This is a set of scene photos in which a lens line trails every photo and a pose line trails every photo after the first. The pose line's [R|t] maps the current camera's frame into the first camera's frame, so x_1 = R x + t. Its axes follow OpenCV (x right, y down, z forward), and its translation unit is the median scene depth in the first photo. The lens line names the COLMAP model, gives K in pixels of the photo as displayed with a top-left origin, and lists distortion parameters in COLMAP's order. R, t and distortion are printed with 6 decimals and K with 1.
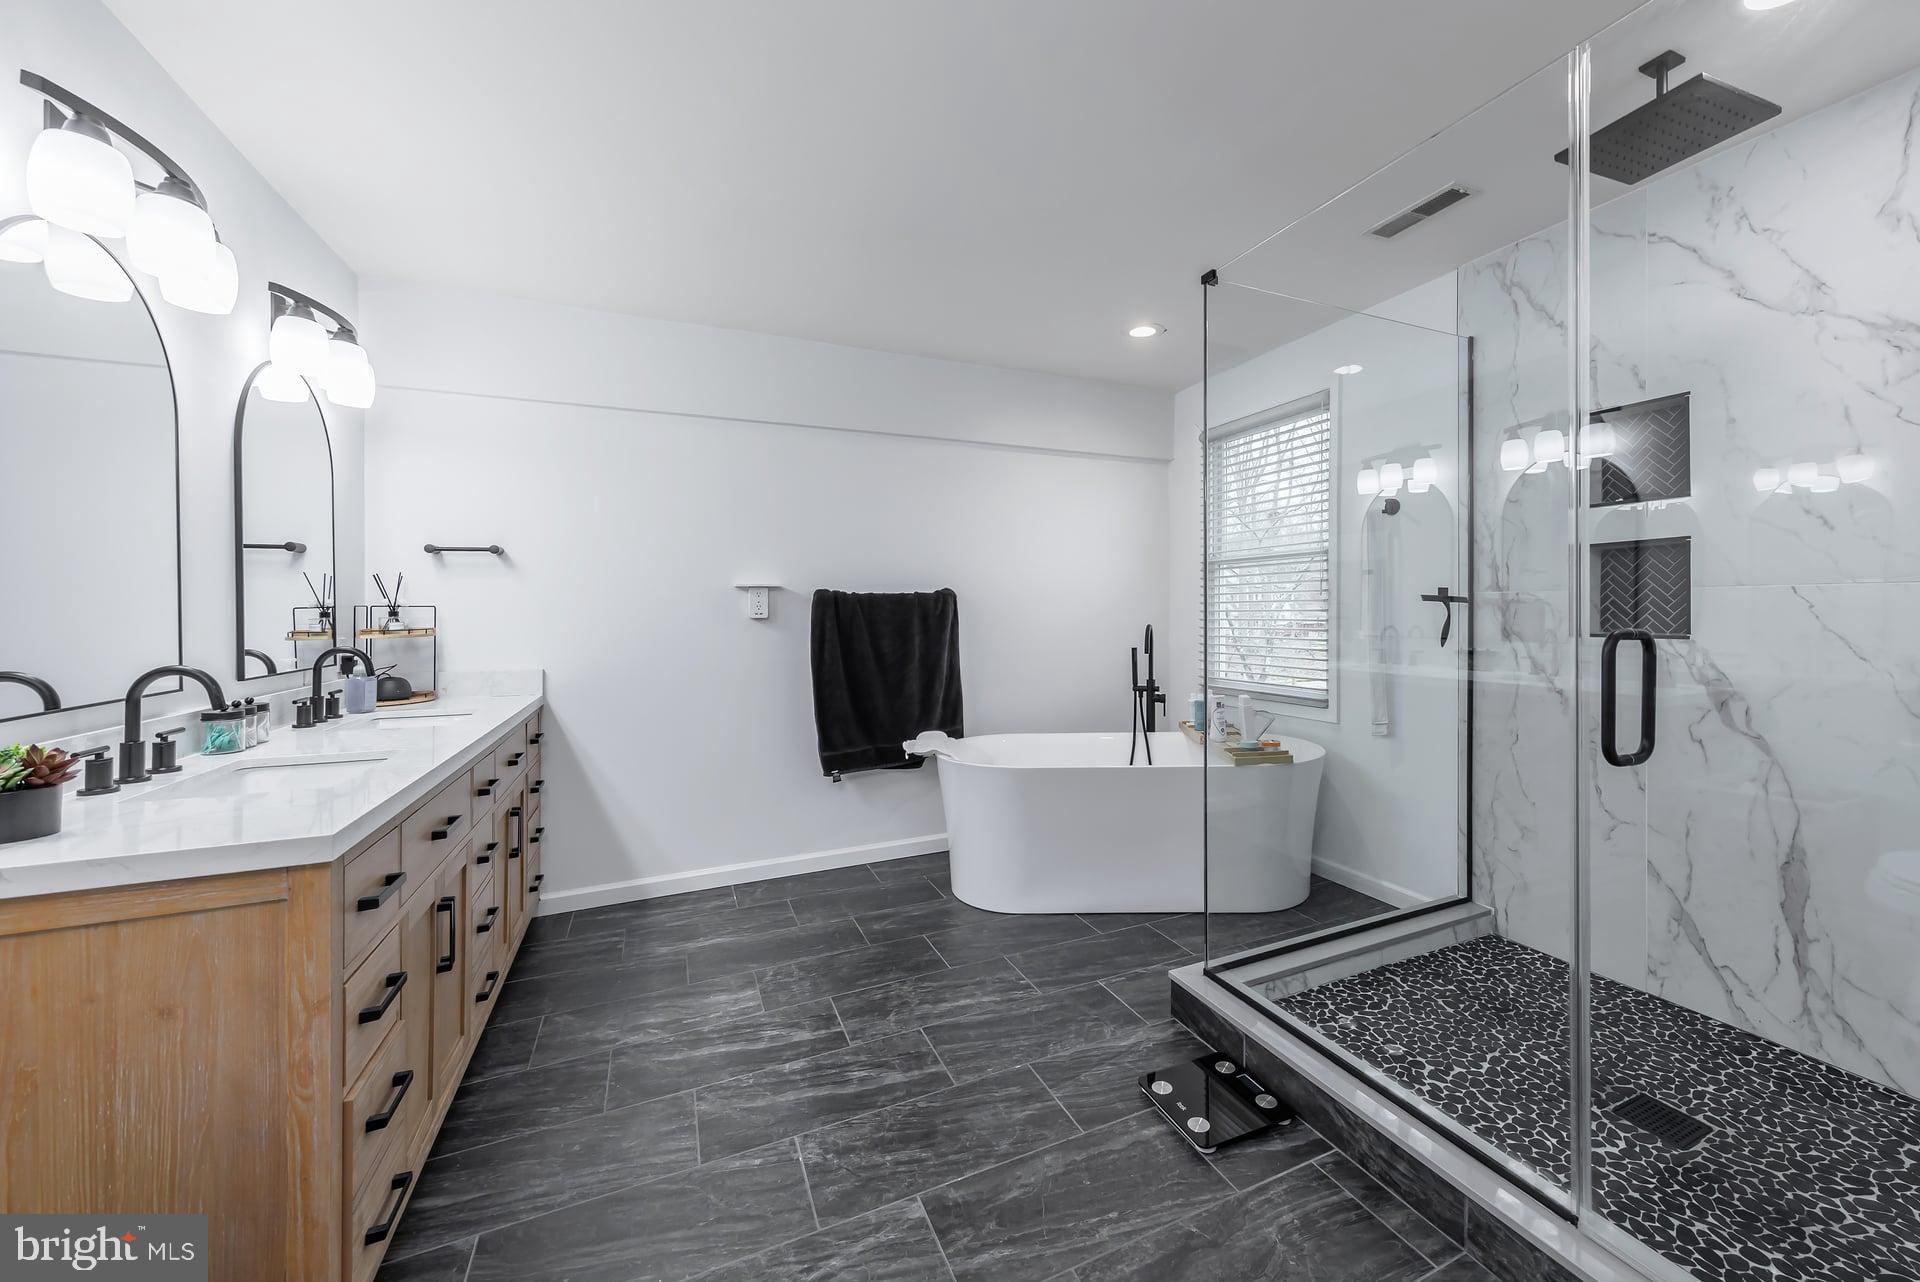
lens RADIAL K [[722.8, 0, 1010.4], [0, 722.8, 590.6], [0, 0, 1]] dist [0.002048, -0.000445]
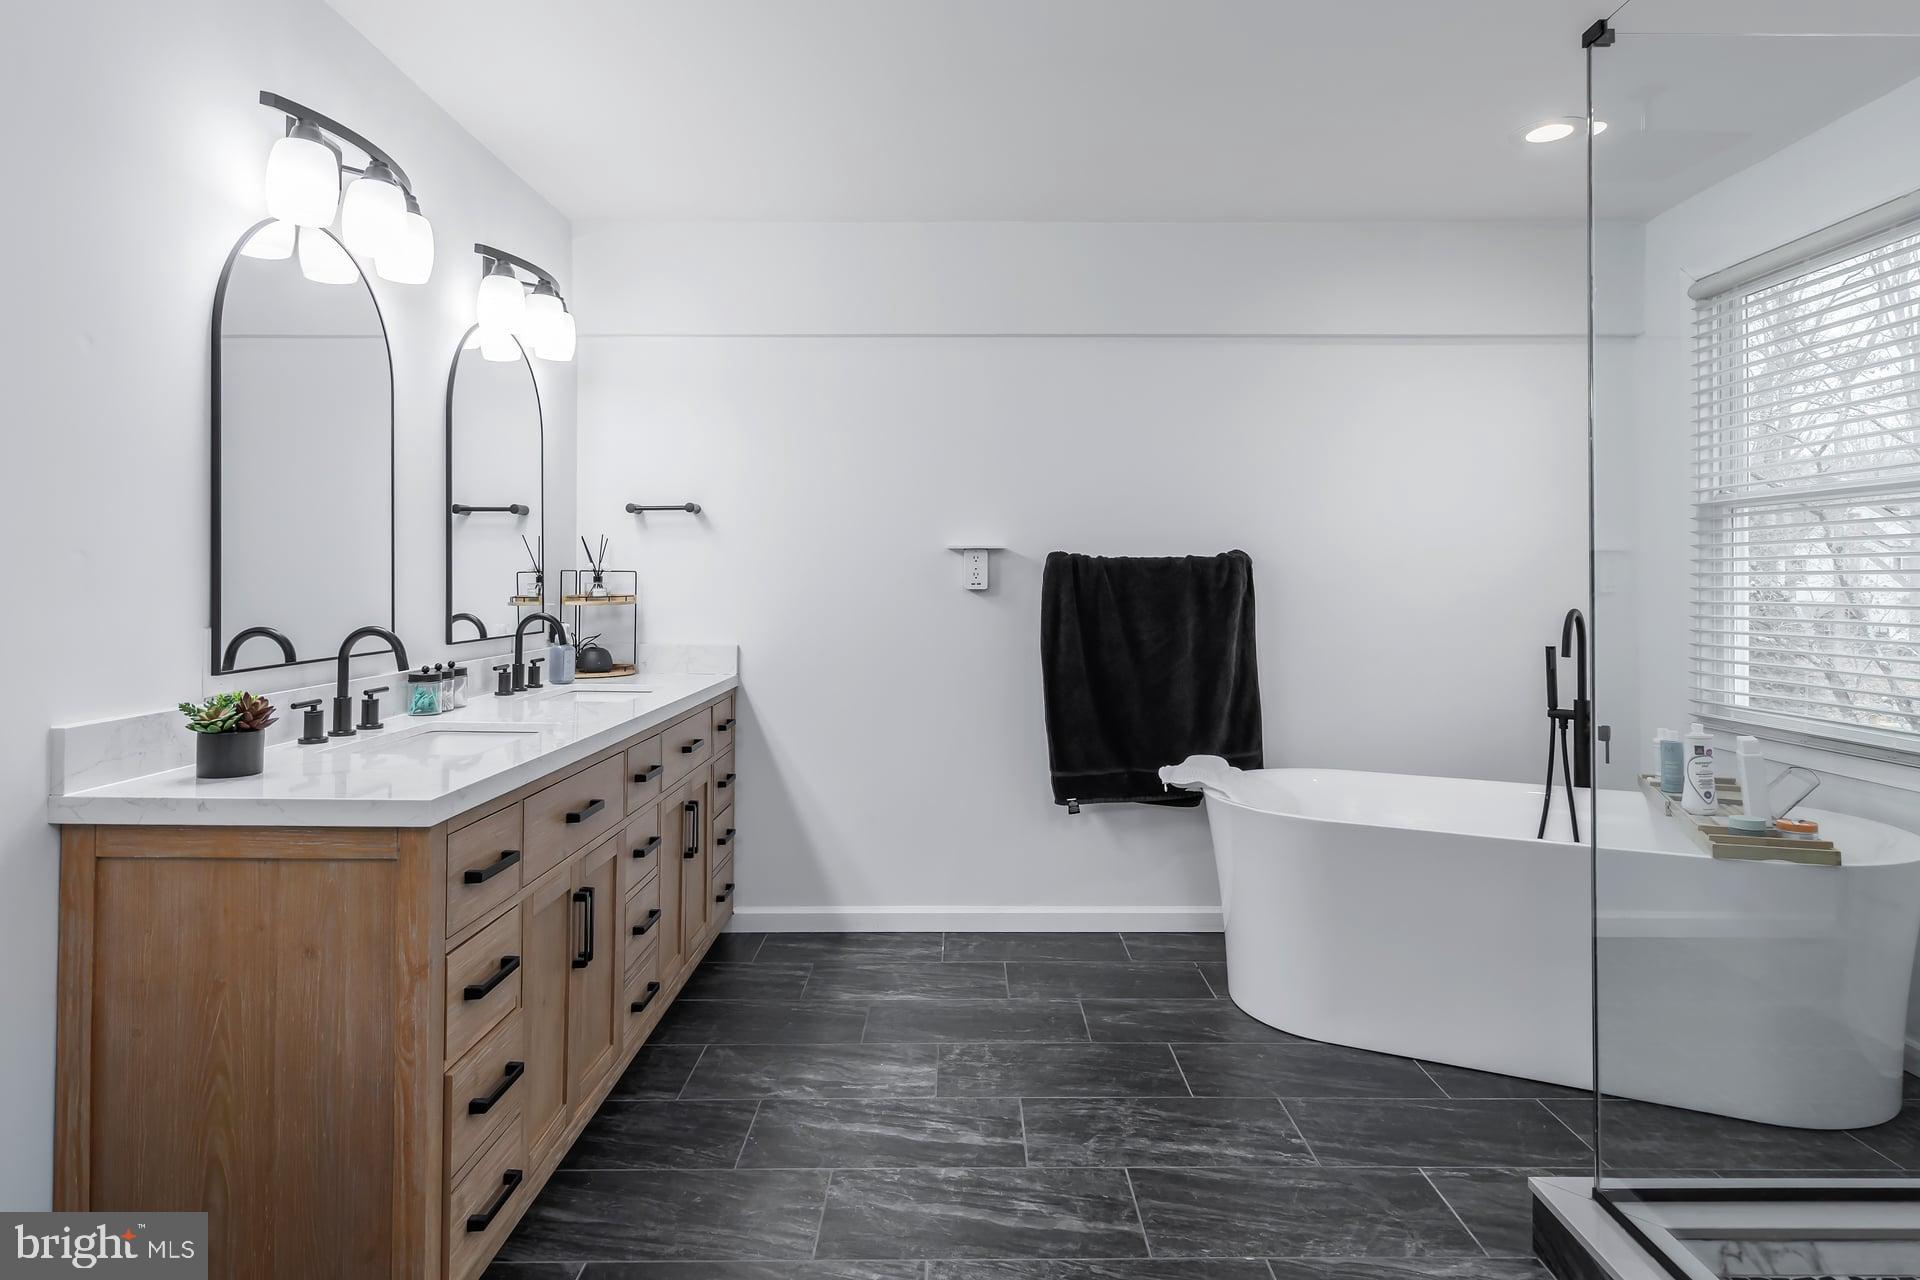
lens RADIAL K [[1019.7, 0, 976.9], [0, 1019.7, 538.9], [0, 0, 1]] dist [0.002165, -0.000072]
pose [[0.908822, -0.006549, -0.417133, 0.155101], [0.000836, 0.999903, -0.013878, -0.001020], [0.417184, 0.012264, 0.908739, 0.016166]]
